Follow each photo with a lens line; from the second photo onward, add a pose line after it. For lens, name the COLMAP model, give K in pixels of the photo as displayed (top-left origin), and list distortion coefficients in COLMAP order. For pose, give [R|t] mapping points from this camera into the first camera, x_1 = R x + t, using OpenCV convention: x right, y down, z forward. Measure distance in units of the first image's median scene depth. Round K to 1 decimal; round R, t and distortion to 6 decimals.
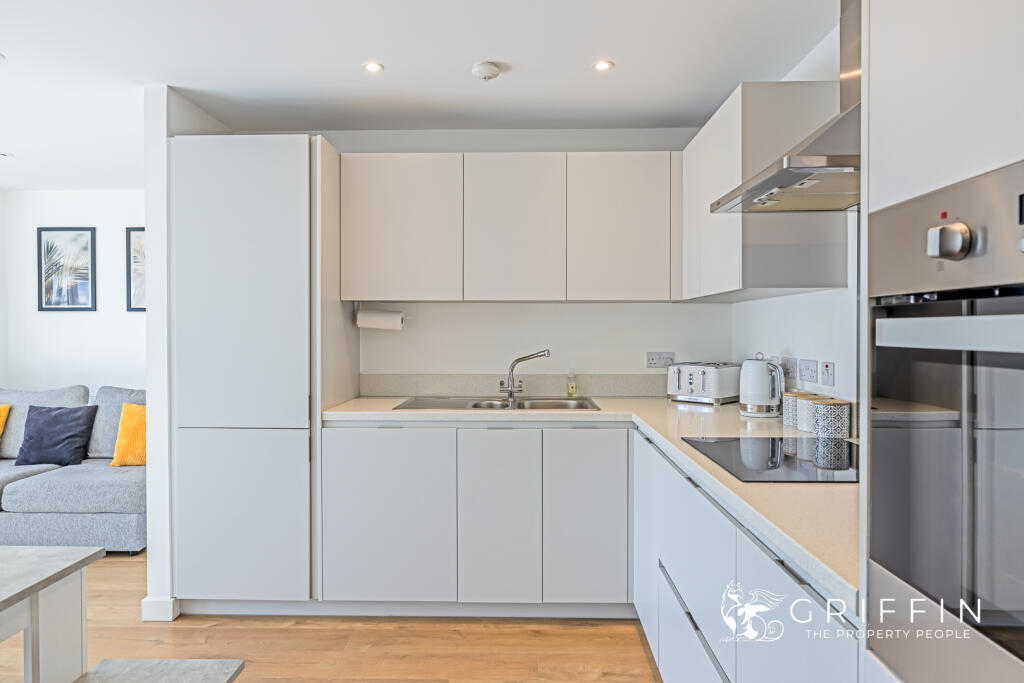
lens RADIAL K [[619.1, 0, 512.6], [0, 619.1, 333.4], [0, 0, 1]] dist [-0.003579, 0.000807]
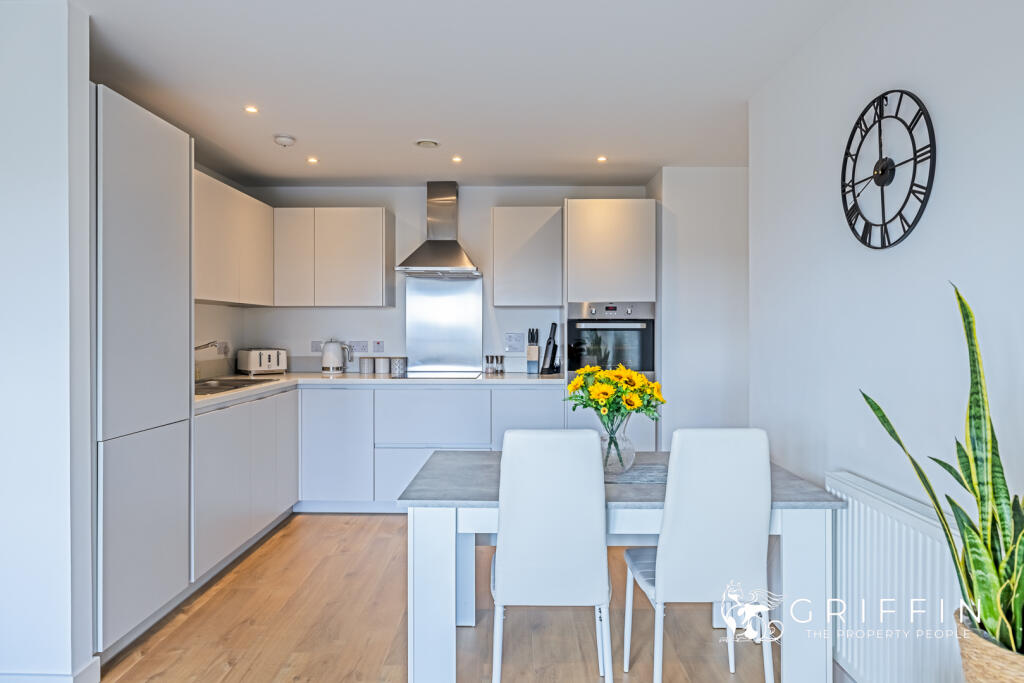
lens RADIAL K [[622.2, 0, 512.7], [0, 622.2, 334.0], [0, 0, 1]] dist [-0.001638, -0.000445]
pose [[-0.002015, -0.008836, 0.999959, -1.431115], [0.005678, 0.999945, 0.008848, 0.004201], [-0.999982, 0.005696, -0.001965, 0.478485]]
